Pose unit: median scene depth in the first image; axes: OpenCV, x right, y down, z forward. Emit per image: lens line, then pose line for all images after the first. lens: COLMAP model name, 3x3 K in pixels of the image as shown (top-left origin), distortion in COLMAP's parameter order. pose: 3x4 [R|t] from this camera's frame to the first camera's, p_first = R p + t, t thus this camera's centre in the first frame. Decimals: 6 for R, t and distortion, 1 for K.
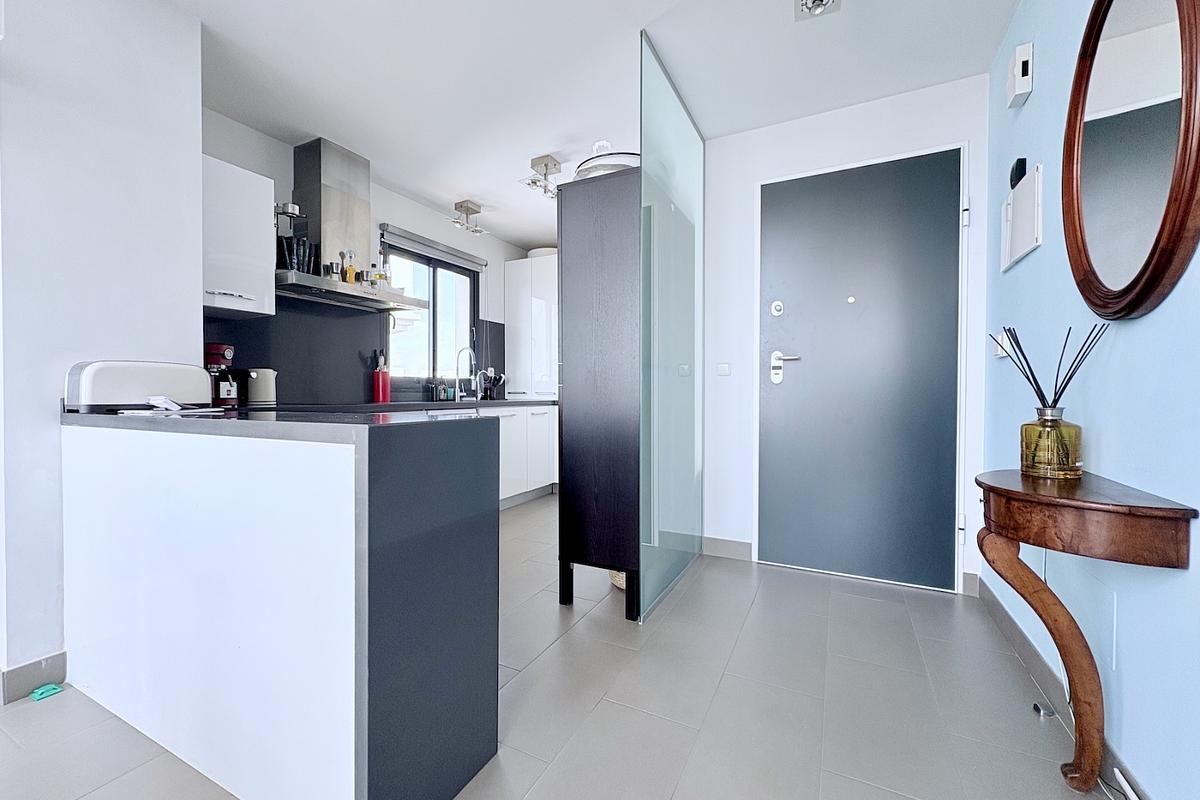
lens RADIAL K [[479.7, 0, 595.0], [0, 479.7, 396.3], [0, 0, 1]] dist [-0.000163, 0.000071]
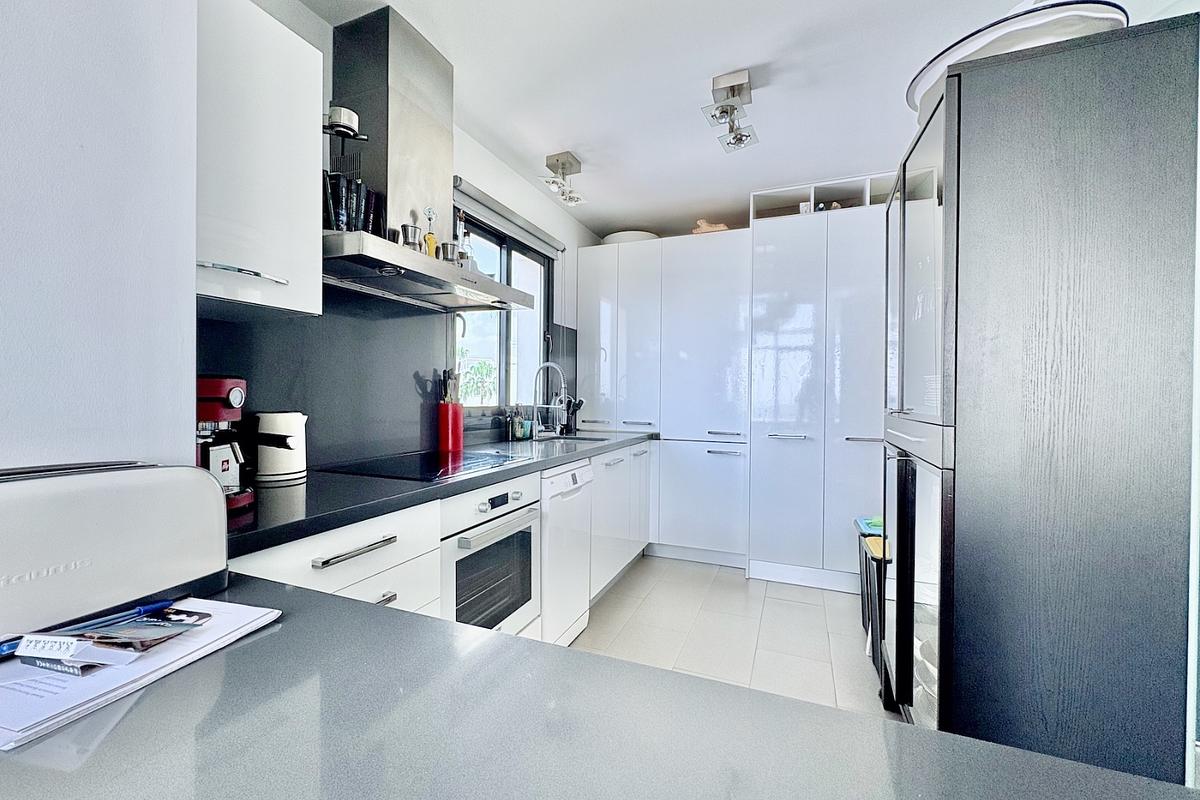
lens RADIAL K [[479.7, 0, 600.1], [0, 479.7, 397.3], [0, 0, 1]] dist [-0.000163, 0.000071]
pose [[0.996553, 0.003837, 0.082875, -0.360084], [-0.003652, 0.999990, -0.002388, -0.071050], [-0.082883, 0.002077, 0.996557, 0.404159]]
